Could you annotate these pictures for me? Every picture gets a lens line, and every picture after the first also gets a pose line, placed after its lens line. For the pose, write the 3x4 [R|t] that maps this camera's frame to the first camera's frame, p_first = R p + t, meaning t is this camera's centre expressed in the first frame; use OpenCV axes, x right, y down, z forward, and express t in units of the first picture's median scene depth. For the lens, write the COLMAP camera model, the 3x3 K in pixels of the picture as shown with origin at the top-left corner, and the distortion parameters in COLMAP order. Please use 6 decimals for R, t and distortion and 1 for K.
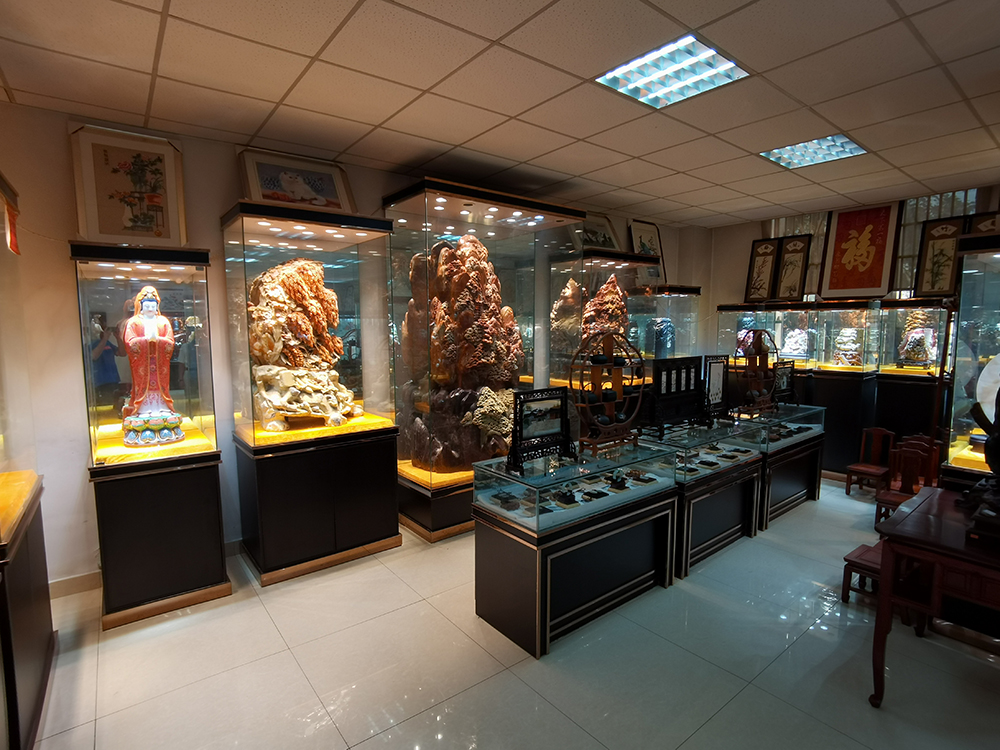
lens RADIAL K [[502.4, 0, 500.0], [0, 502.4, 375.0], [0, 0, 1]] dist [-0.011630, 0.001140]
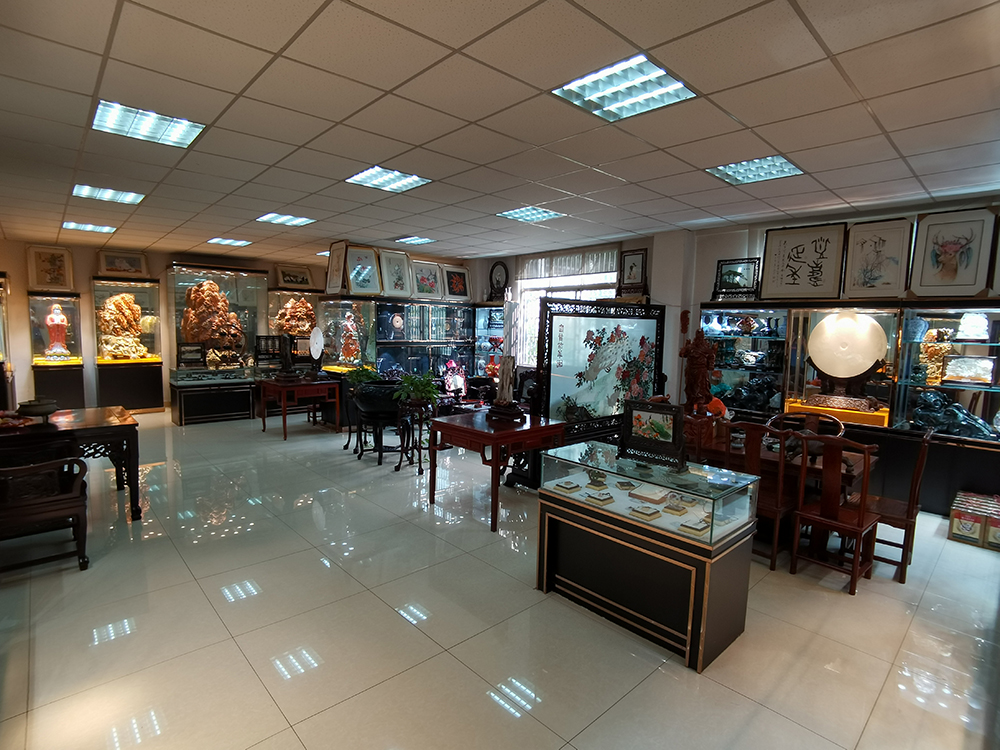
lens RADIAL K [[507.0, 0, 500.0], [0, 507.0, 375.0], [0, 0, 1]] dist [-0.061829, 0.034379]
pose [[0.997493, 0.019595, 0.067997, 1.237540], [-0.019637, 0.999807, -0.000053, 0.131425], [-0.067985, -0.001282, 0.997686, -1.490909]]
